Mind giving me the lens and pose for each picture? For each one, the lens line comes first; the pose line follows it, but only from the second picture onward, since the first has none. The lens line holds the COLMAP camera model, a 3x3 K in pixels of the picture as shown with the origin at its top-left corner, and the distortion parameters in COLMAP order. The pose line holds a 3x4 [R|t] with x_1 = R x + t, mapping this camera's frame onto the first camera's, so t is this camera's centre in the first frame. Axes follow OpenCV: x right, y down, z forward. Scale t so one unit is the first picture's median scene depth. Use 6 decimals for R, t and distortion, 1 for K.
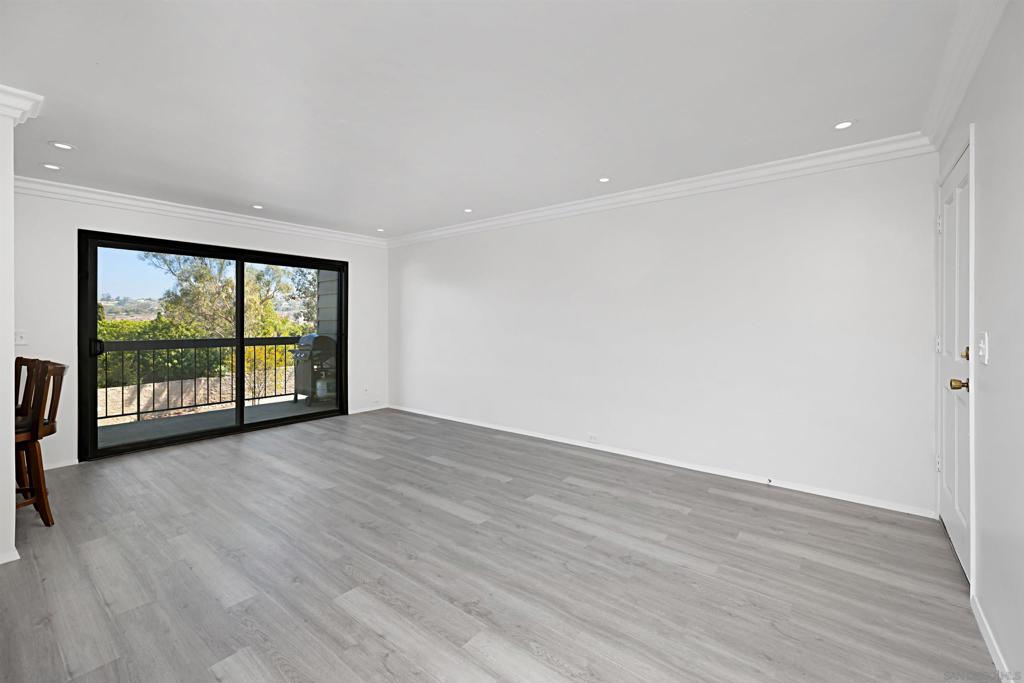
lens RADIAL K [[437.7, 0, 545.8], [0, 437.7, 322.5], [0, 0, 1]] dist [0.000544, -0.000051]
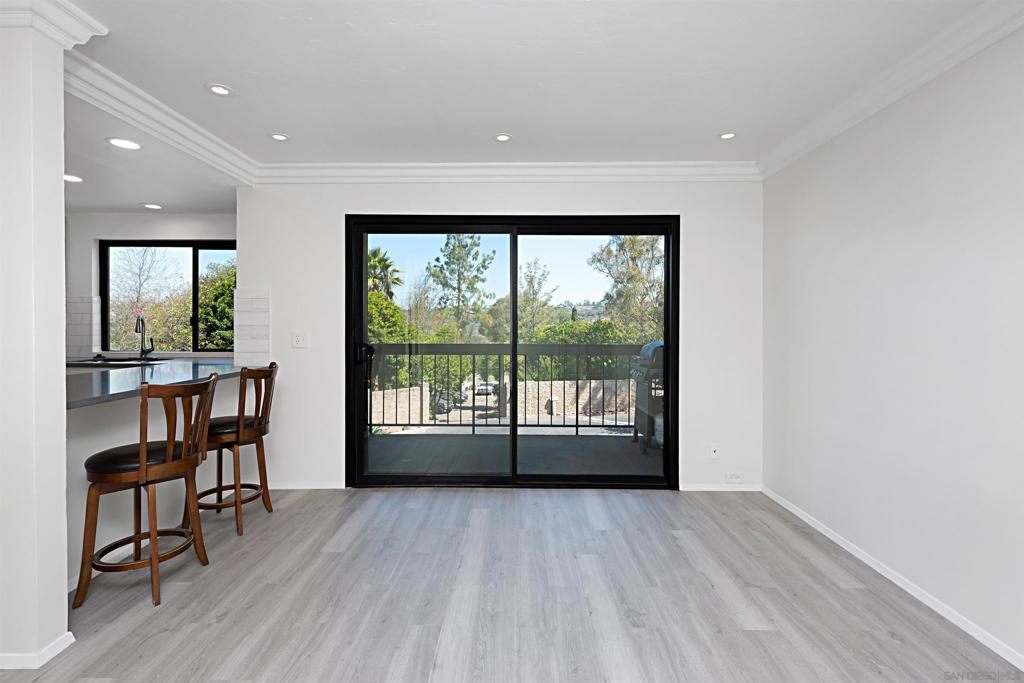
lens RADIAL K [[490.1, 0, 515.8], [0, 490.1, 321.8], [0, 0, 1]] dist [-0.000402, -0.000177]
pose [[0.570231, -0.000783, -0.821484, -0.084527], [-0.002475, 0.999993, -0.002672, -0.001564], [0.821481, 0.003557, 0.570225, 0.677720]]
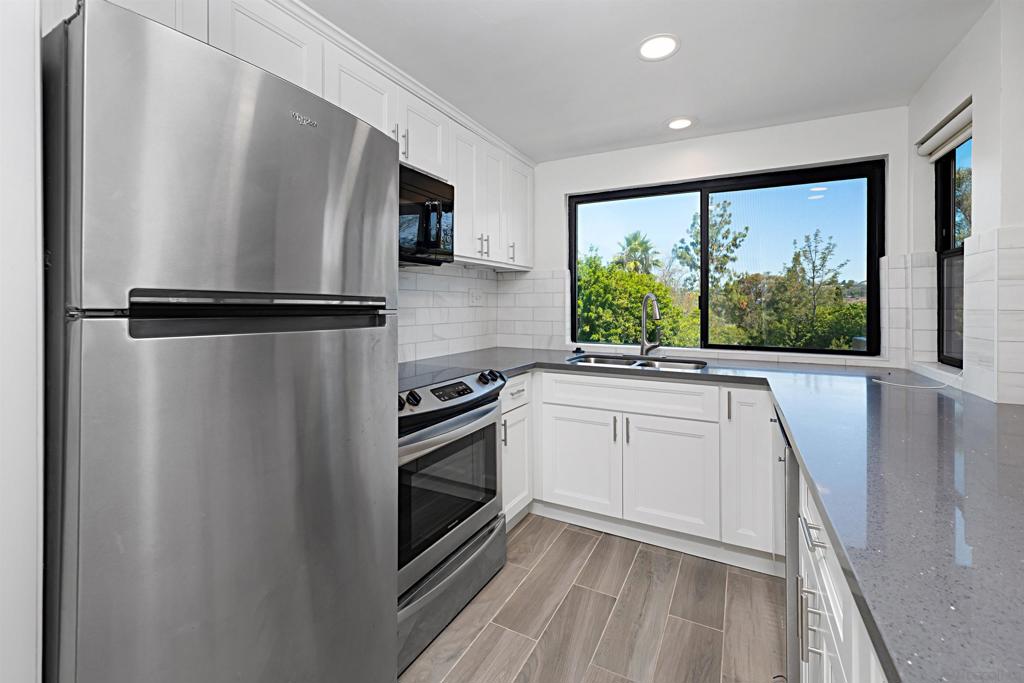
lens RADIAL K [[432.8, 0, 510.2], [0, 432.8, 304.8], [0, 0, 1]] dist [0.001554, 0.000129]
pose [[0.154436, 0.000572, -0.988003, -0.835938], [0.000751, 0.999999, 0.000696, -0.001714], [0.988003, -0.000849, 0.154435, 0.313322]]
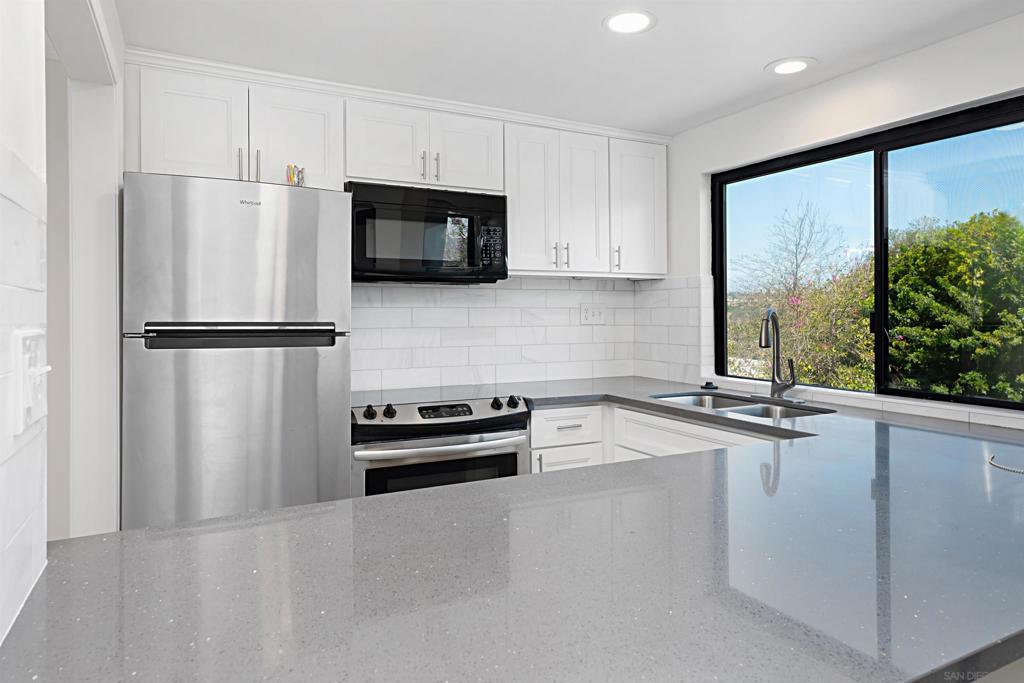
lens RADIAL K [[648.0, 0, 513.8], [0, 648.0, 310.8], [0, 0, 1]] dist [0.005213, 0.001066]
pose [[-0.449664, -0.002319, -0.893195, -0.713551], [0.002688, 0.999989, -0.003949, -0.014614], [0.893194, -0.004177, -0.449653, 0.679785]]
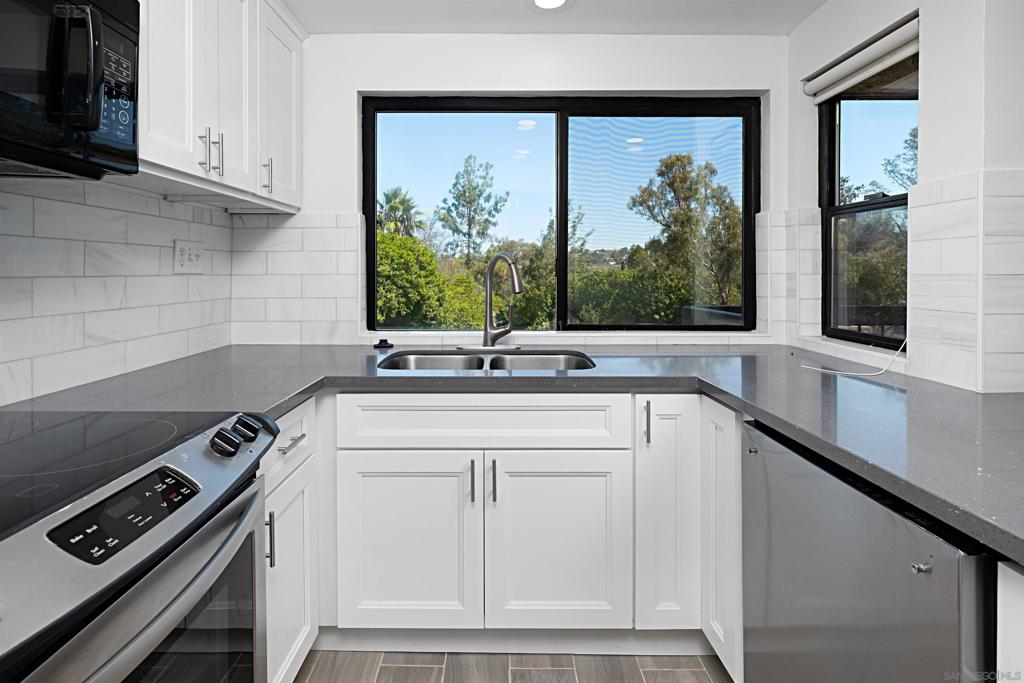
lens RADIAL K [[497.3, 0, 492.2], [0, 497.3, 272.0], [0, 0, 1]] dist [-0.003163, -0.000162]
pose [[0.599374, -0.000910, -0.800469, -1.051790], [0.002313, 0.999997, 0.000595, 0.000273], [0.800466, -0.002208, 0.599374, 0.319276]]
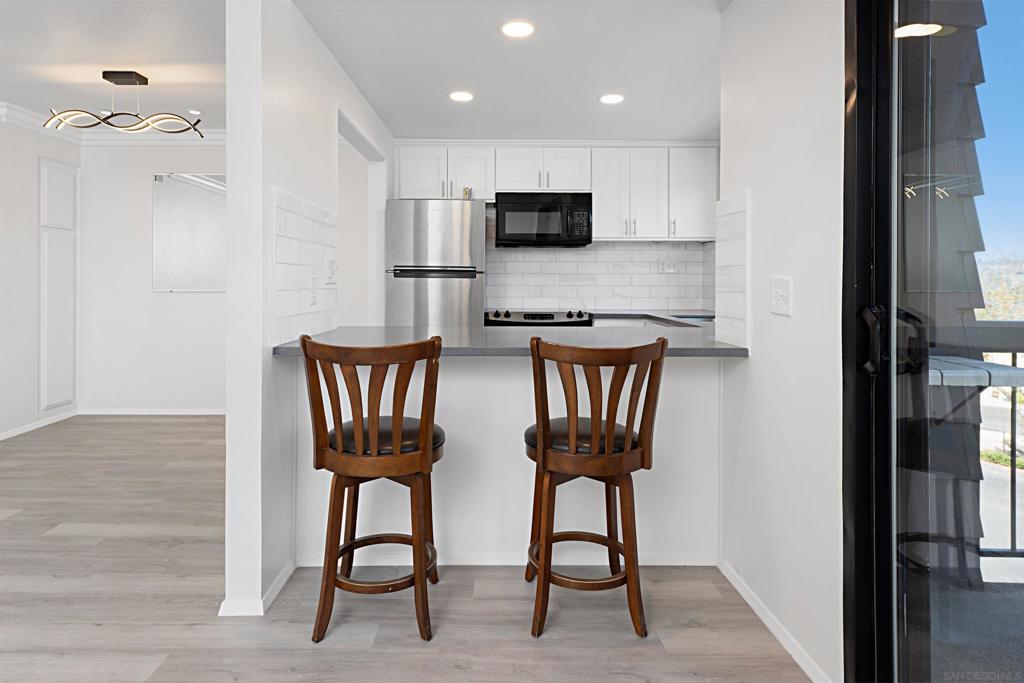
lens RADIAL K [[560.6, 0, 490.5], [0, 560.6, 282.2], [0, 0, 1]] dist [0.001145, 0.001869]
pose [[-0.819125, 0.001725, -0.573612, -0.605197], [-0.003590, 0.999960, 0.008132, 0.012433], [0.573604, 0.008721, -0.819086, 1.113193]]
